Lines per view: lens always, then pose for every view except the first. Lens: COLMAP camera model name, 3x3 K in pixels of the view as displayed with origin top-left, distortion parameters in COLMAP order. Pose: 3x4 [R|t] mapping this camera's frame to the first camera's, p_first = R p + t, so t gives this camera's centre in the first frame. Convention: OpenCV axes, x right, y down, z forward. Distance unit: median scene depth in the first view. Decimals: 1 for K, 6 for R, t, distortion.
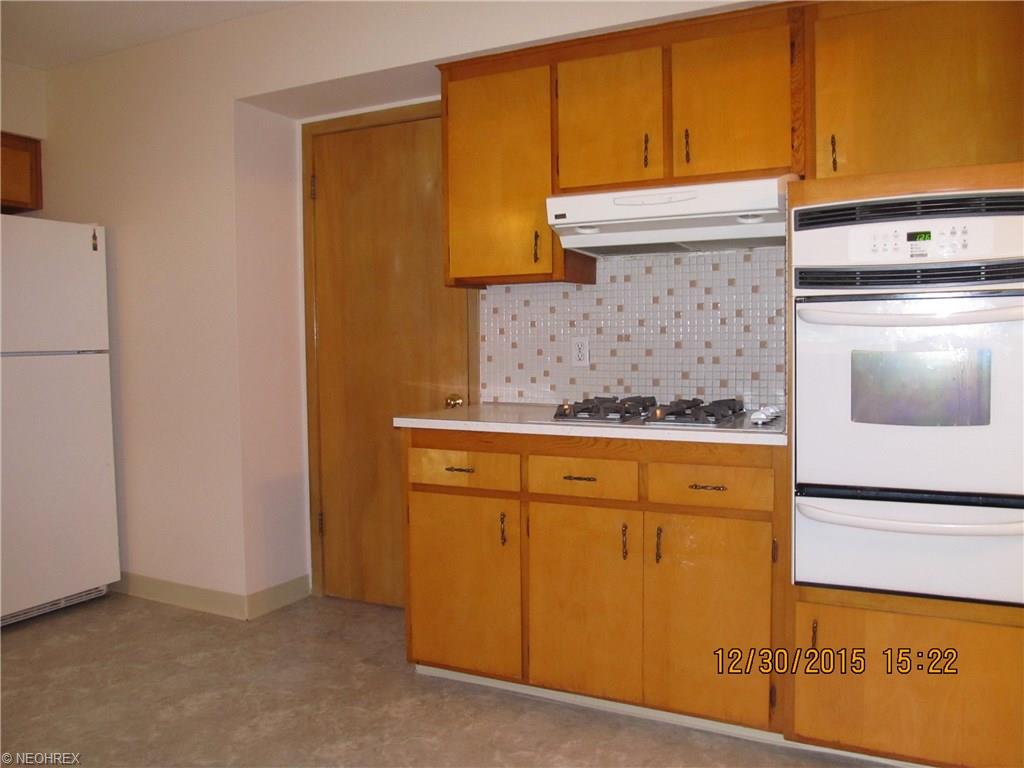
lens RADIAL K [[836.4, 0, 512.0], [0, 836.4, 384.0], [0, 0, 1]] dist [-0.068765, 0.013315]
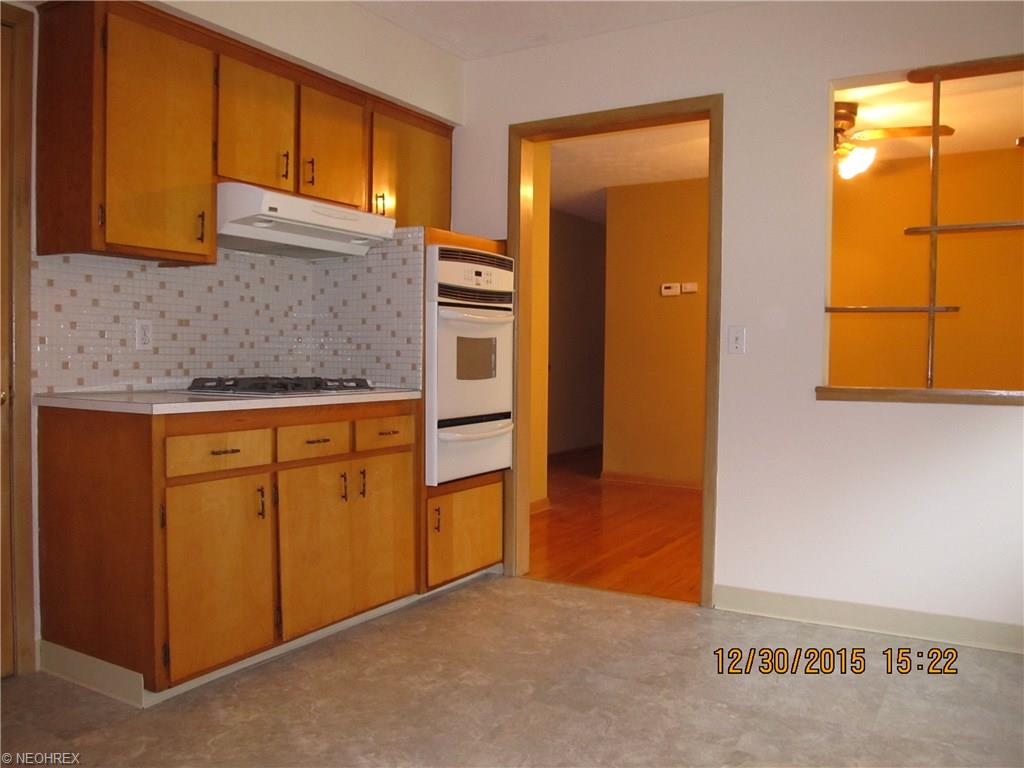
lens RADIAL K [[836.4, 0, 512.0], [0, 836.4, 384.0], [0, 0, 1]] dist [-0.068765, 0.013315]
pose [[0.066342, -0.024613, 0.997493, -0.975051], [0.043181, 0.998830, 0.021774, 0.018070], [-0.996862, 0.041628, 0.067327, 0.597006]]
